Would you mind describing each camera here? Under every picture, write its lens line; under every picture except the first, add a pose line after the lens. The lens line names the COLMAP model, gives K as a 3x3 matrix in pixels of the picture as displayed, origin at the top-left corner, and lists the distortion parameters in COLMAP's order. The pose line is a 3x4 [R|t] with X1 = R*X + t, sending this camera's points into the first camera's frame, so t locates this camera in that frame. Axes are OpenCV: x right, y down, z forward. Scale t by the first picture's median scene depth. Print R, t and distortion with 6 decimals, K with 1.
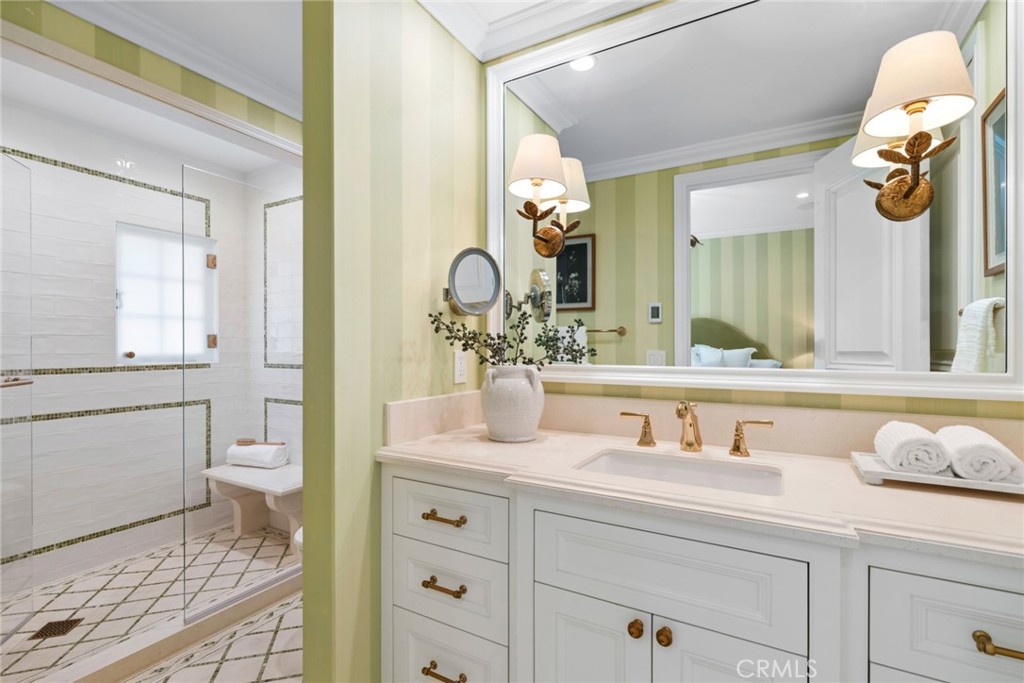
lens RADIAL K [[464.1, 0, 509.8], [0, 464.1, 341.7], [0, 0, 1]] dist [-0.004166, -0.000799]
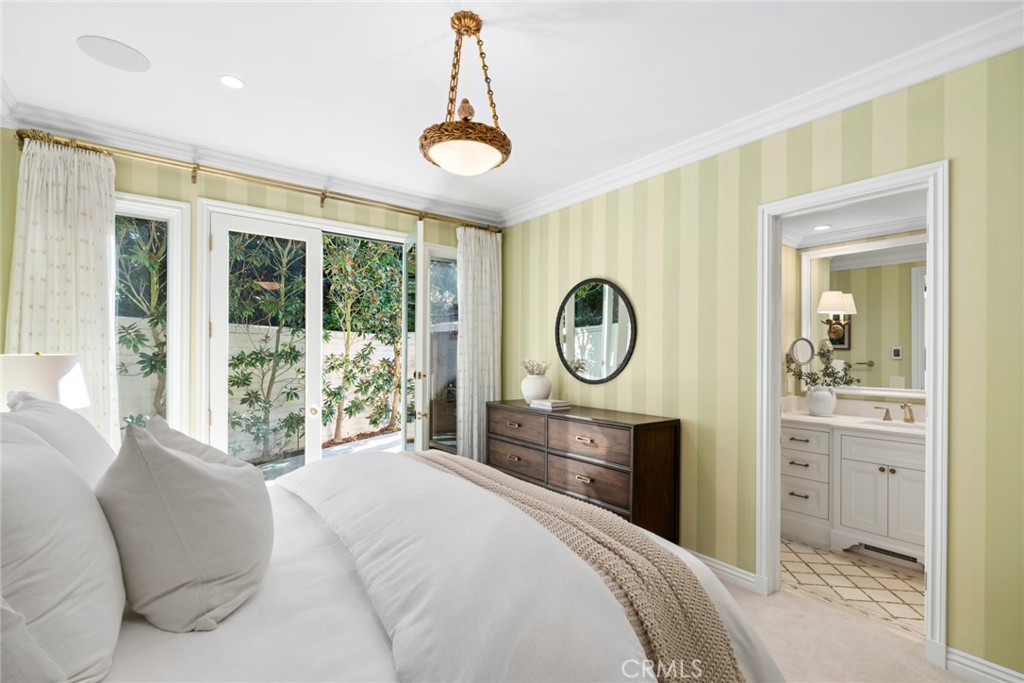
lens RADIAL K [[464.1, 0, 513.5], [0, 464.1, 345.6], [0, 0, 1]] dist [-0.004166, -0.000799]
pose [[0.919213, 0.005140, -0.393727, -0.580546], [-0.006369, 0.999978, -0.001815, -0.164521], [0.393709, 0.004176, 0.919226, -2.098023]]
